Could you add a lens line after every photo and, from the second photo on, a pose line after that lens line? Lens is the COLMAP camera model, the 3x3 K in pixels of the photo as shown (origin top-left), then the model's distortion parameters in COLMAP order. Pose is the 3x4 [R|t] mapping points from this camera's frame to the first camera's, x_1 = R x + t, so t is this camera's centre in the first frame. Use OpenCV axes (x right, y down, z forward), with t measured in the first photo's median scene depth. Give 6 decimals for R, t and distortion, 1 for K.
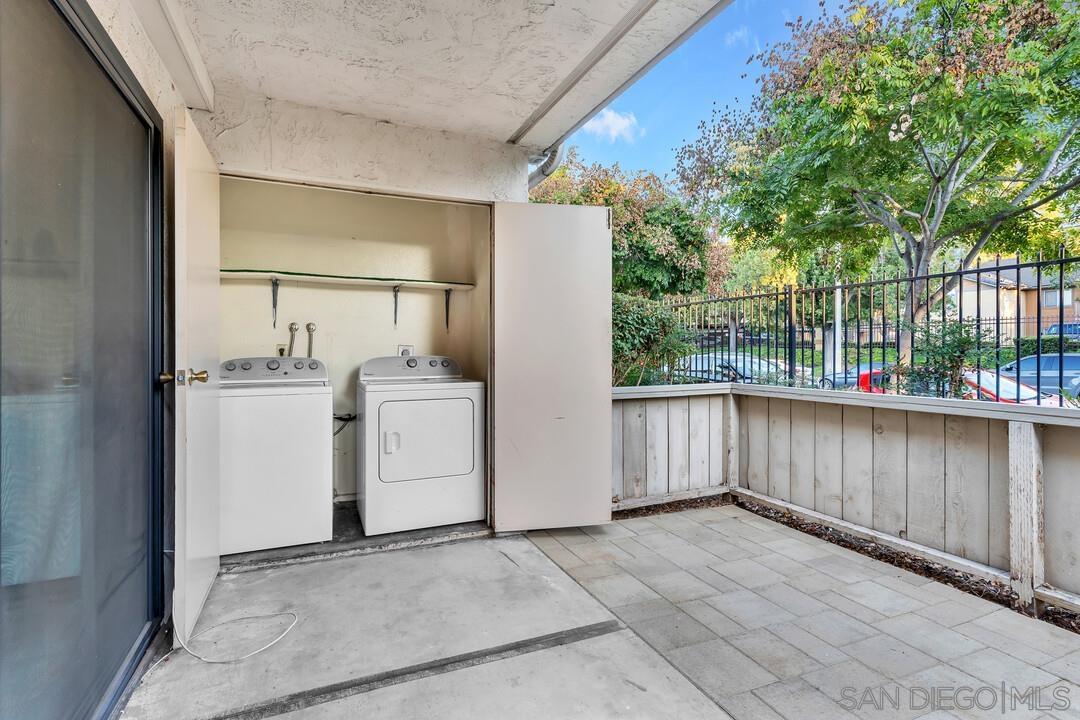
lens RADIAL K [[521.3, 0, 538.4], [0, 521.3, 343.3], [0, 0, 1]] dist [-0.004226, -0.000120]
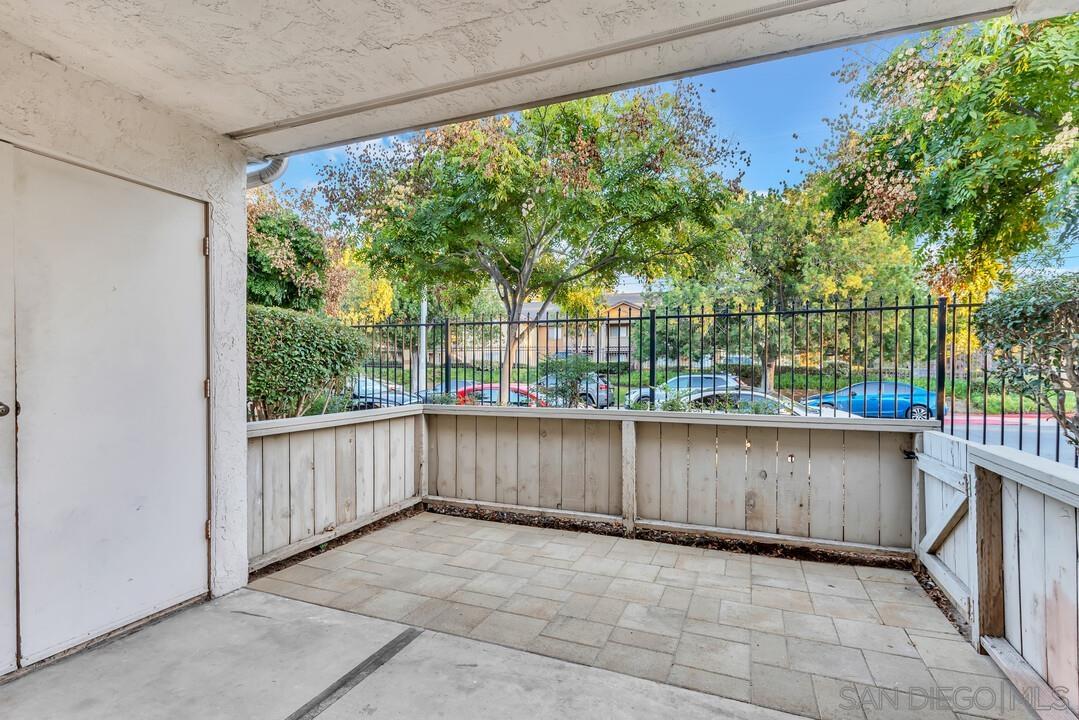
lens RADIAL K [[520.8, 0, 539.2], [0, 520.8, 368.3], [0, 0, 1]] dist [-0.004226, -0.000120]
pose [[0.712417, 0.001584, 0.701754, -0.261295], [-0.011092, 0.999898, 0.009003, -0.015777], [-0.701669, -0.014198, 0.712362, 0.024834]]
